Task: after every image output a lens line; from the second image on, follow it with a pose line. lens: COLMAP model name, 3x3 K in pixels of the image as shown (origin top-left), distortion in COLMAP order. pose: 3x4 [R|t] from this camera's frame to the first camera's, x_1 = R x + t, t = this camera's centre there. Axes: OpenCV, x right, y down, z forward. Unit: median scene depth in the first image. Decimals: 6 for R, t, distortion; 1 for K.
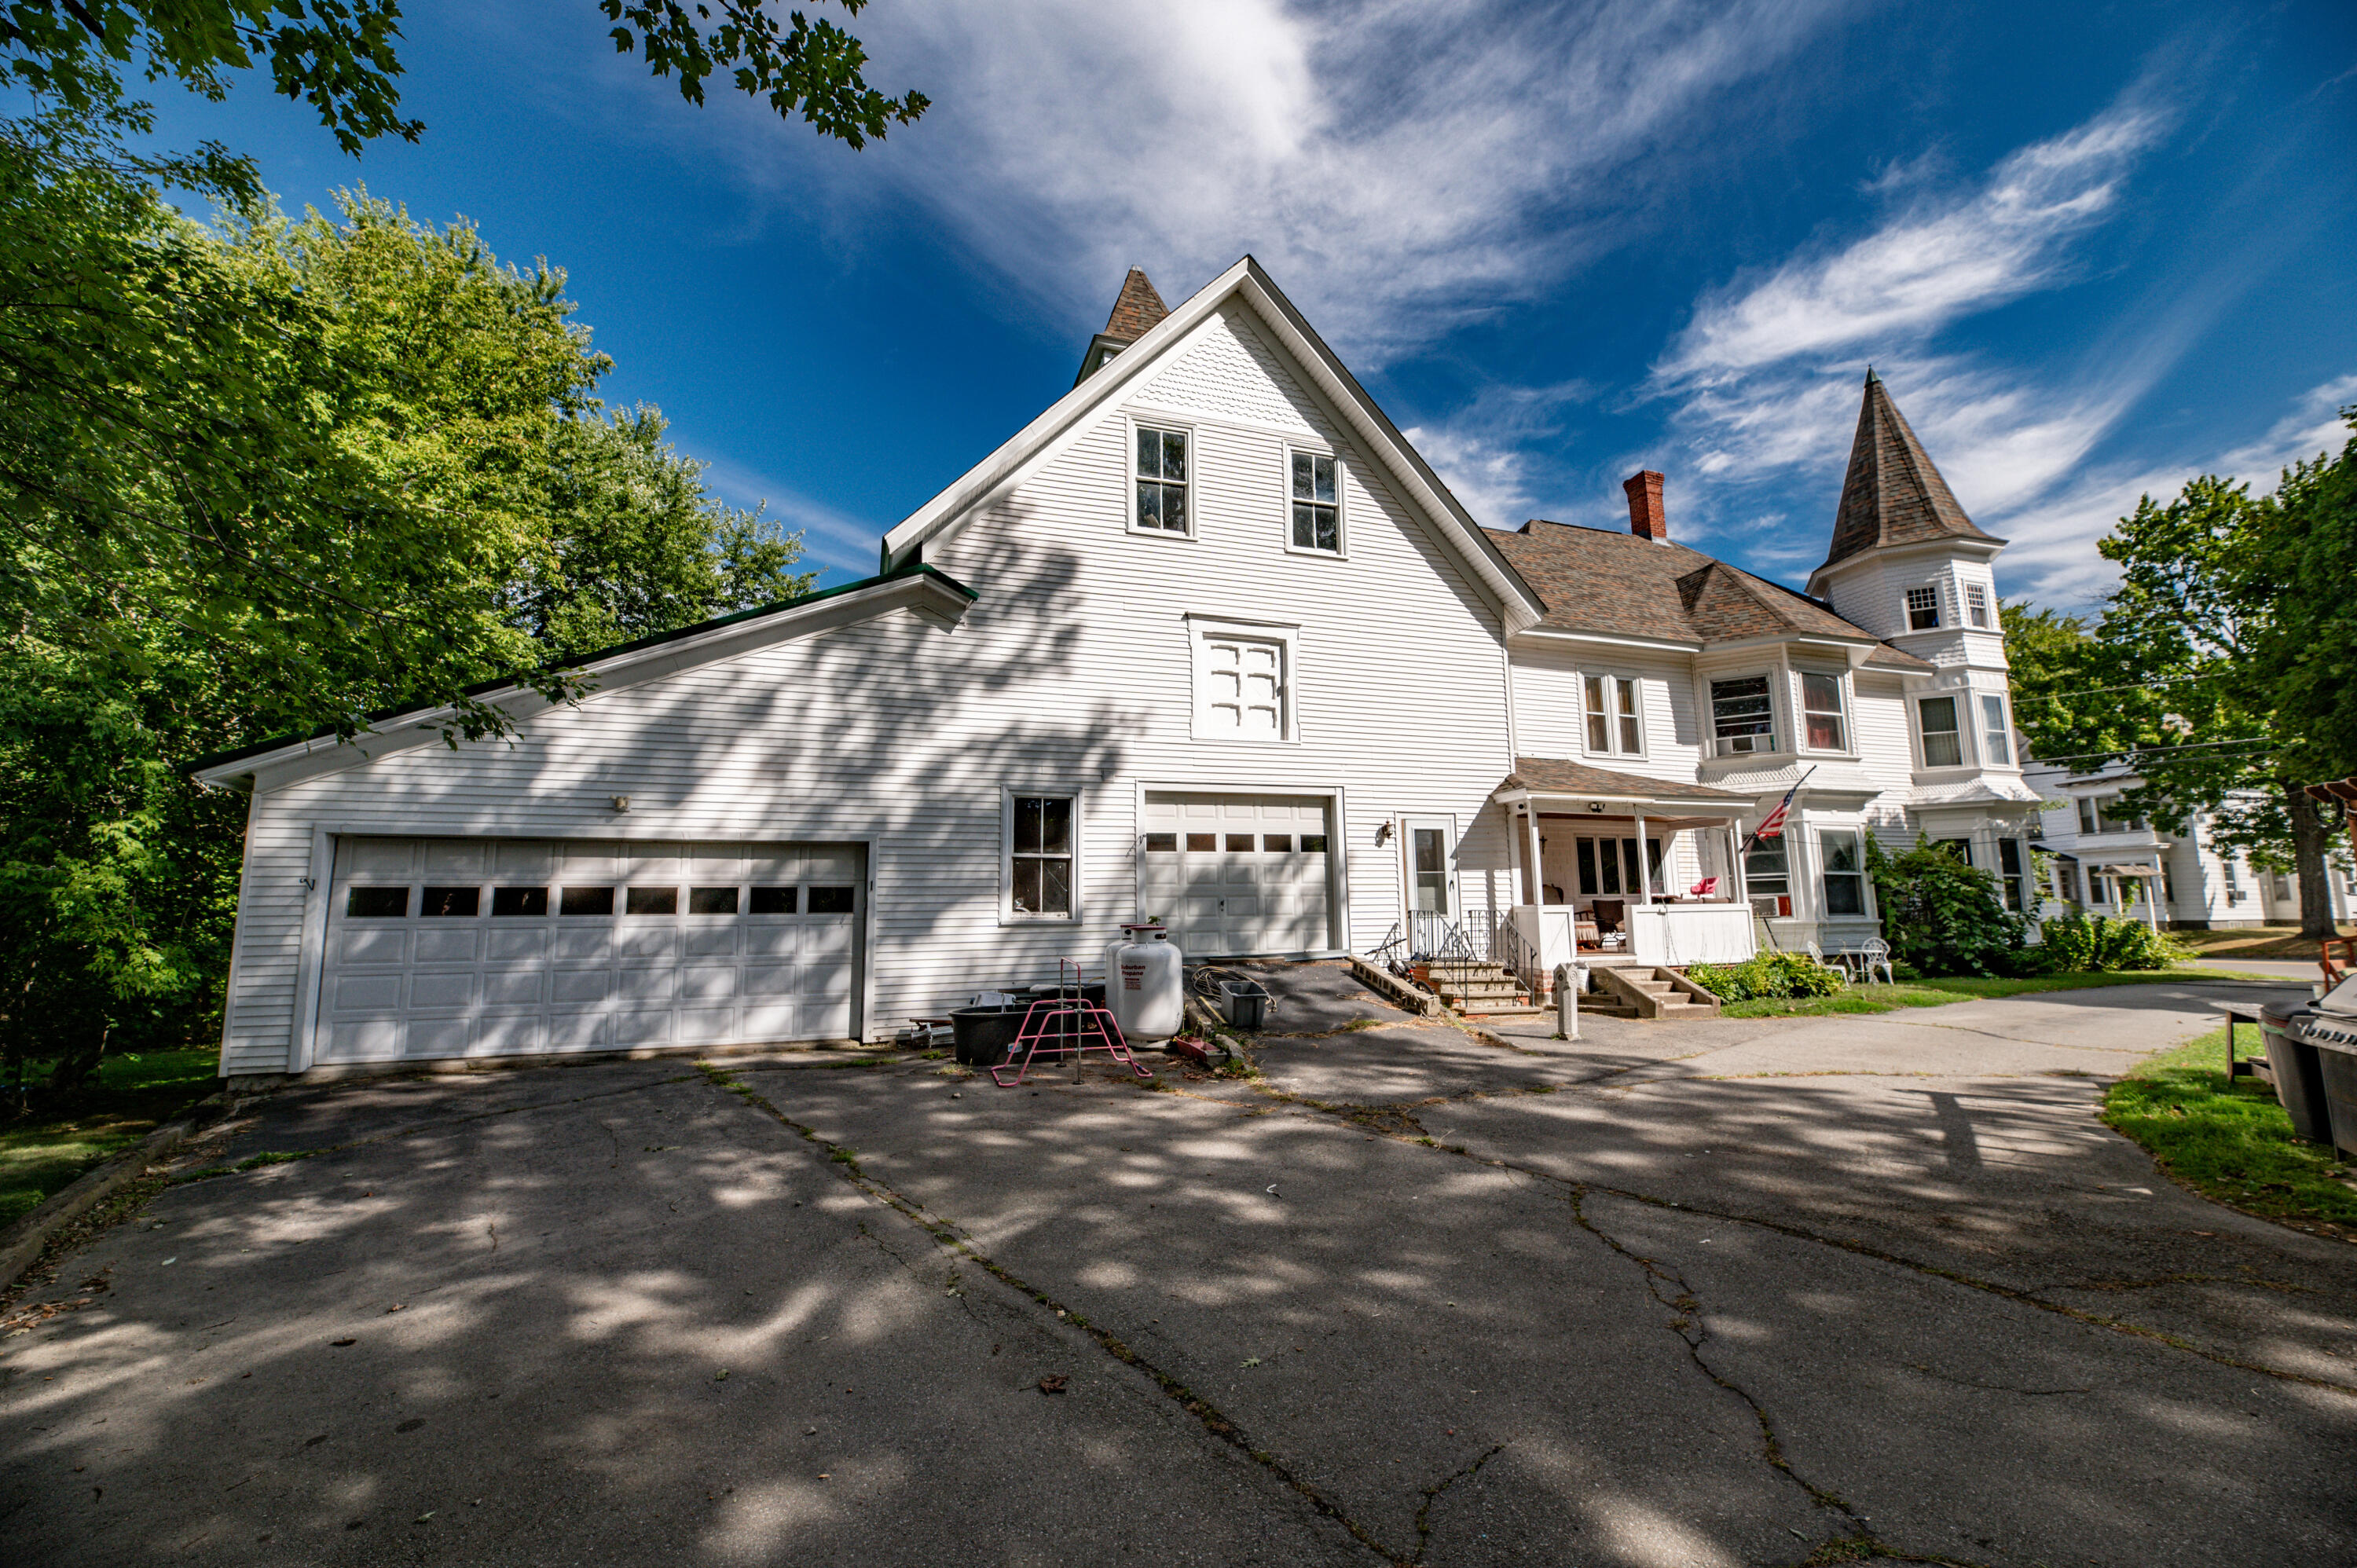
lens RADIAL K [[915.7, 0, 1170.2], [0, 915.7, 851.5], [0, 0, 1]] dist [-0.013974, -0.000067]
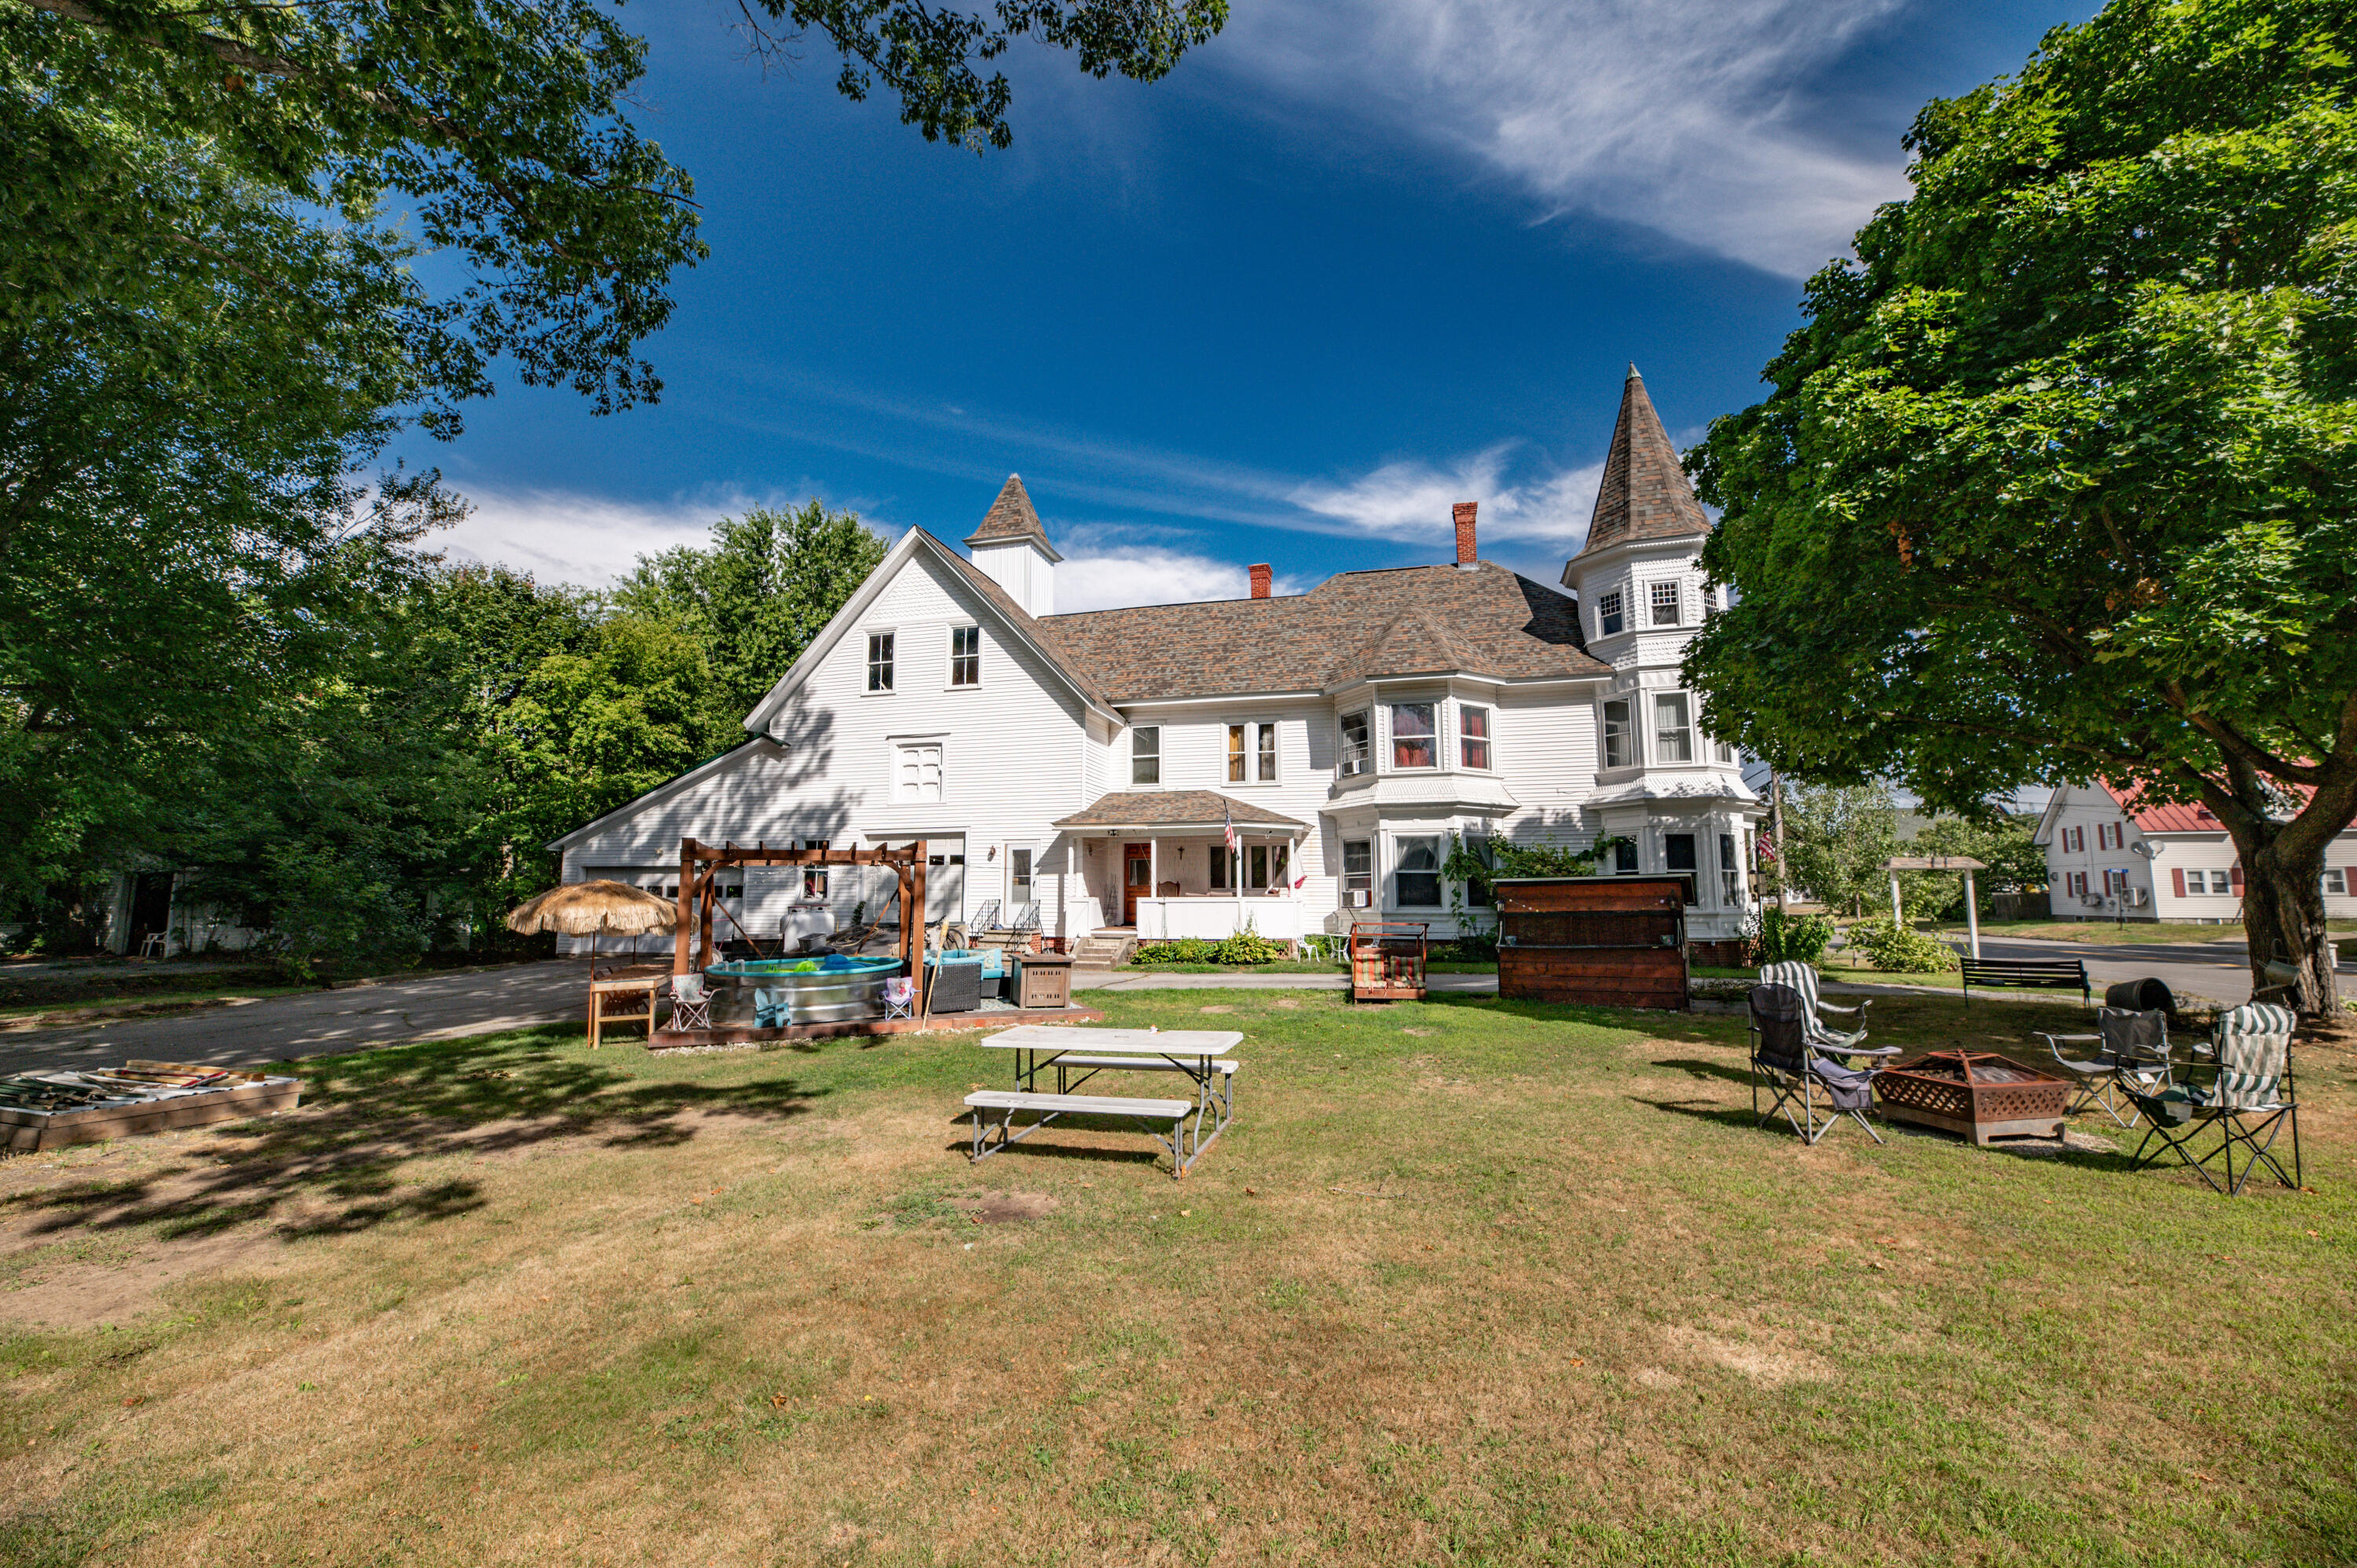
lens RADIAL K [[954.2, 0, 1173.5], [0, 954.2, 799.1], [0, 0, 1]] dist [-0.001846, -0.000251]
pose [[0.841741, -0.045405, -0.537969, 1.625502], [0.027790, 0.998780, -0.040816, -0.041599], [0.539166, 0.019406, 0.841976, -0.312103]]
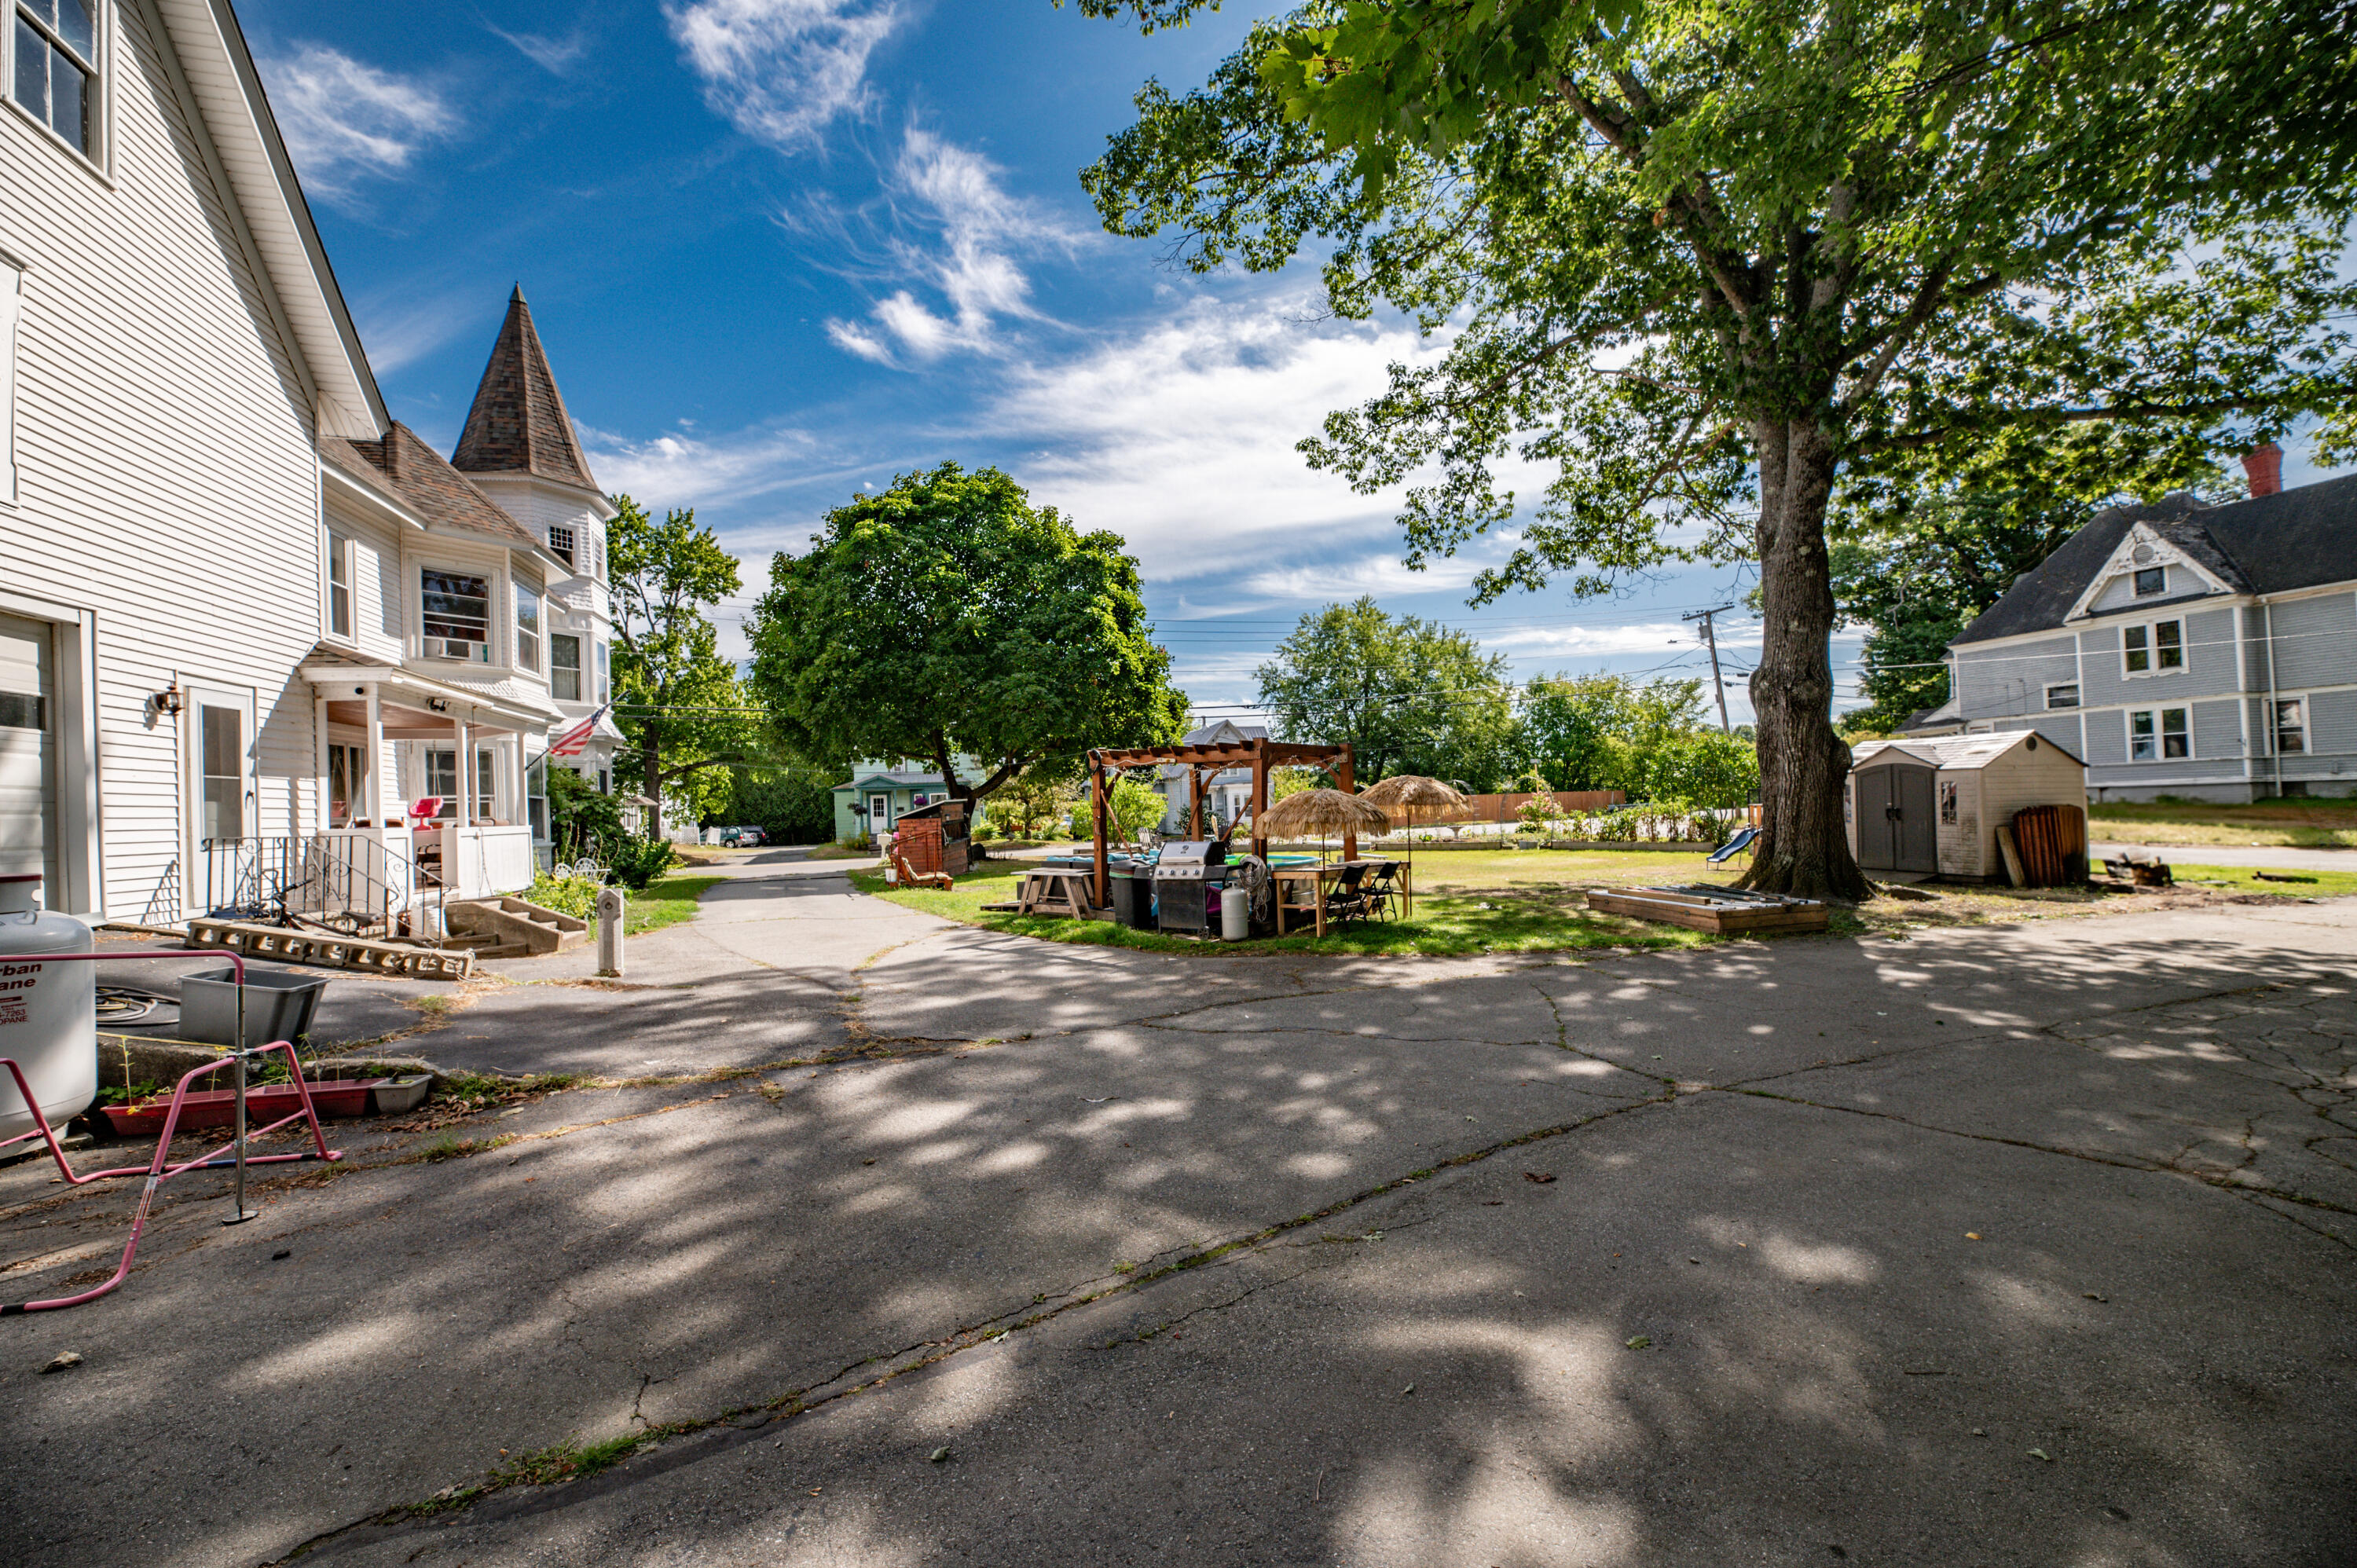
lens RADIAL K [[954.2, 0, 1173.5], [0, 954.2, 799.1], [0, 0, 1]] dist [-0.001846, -0.000251]
pose [[0.047464, 0.020430, 0.998664, -0.371905], [-0.032757, 0.999285, -0.018885, 0.032634], [-0.998336, -0.031817, 0.048099, 0.376658]]
